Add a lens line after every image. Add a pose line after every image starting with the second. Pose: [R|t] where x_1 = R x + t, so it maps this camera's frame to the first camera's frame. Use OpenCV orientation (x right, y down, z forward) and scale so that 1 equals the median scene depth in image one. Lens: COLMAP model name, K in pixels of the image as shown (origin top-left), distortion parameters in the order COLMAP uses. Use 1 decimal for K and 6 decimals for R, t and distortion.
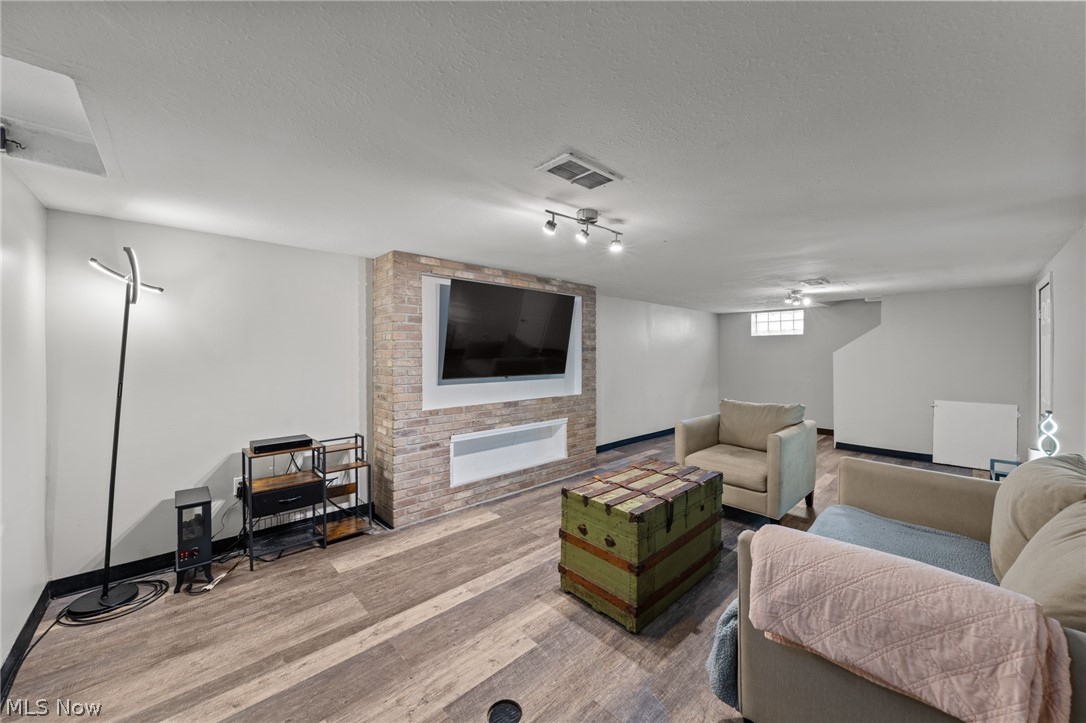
lens RADIAL K [[396.5, 0, 546.4], [0, 396.5, 358.6], [0, 0, 1]] dist [-0.001493, -0.000098]
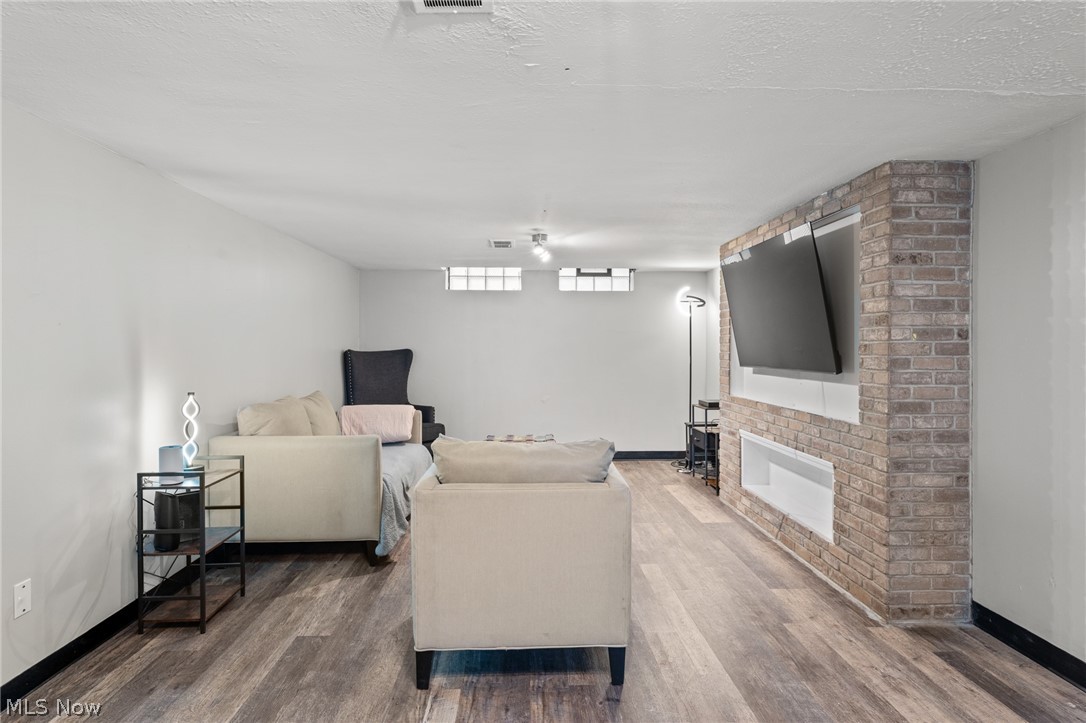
lens RADIAL K [[623.1, 0, 548.3], [0, 623.1, 350.6], [0, 0, 1]] dist [0.002291, -0.000058]
pose [[-0.653048, 0.001344, -0.757315, 1.113062], [-0.010244, 0.999891, 0.010608, 0.004902], [0.757247, 0.014686, -0.652964, 1.576216]]
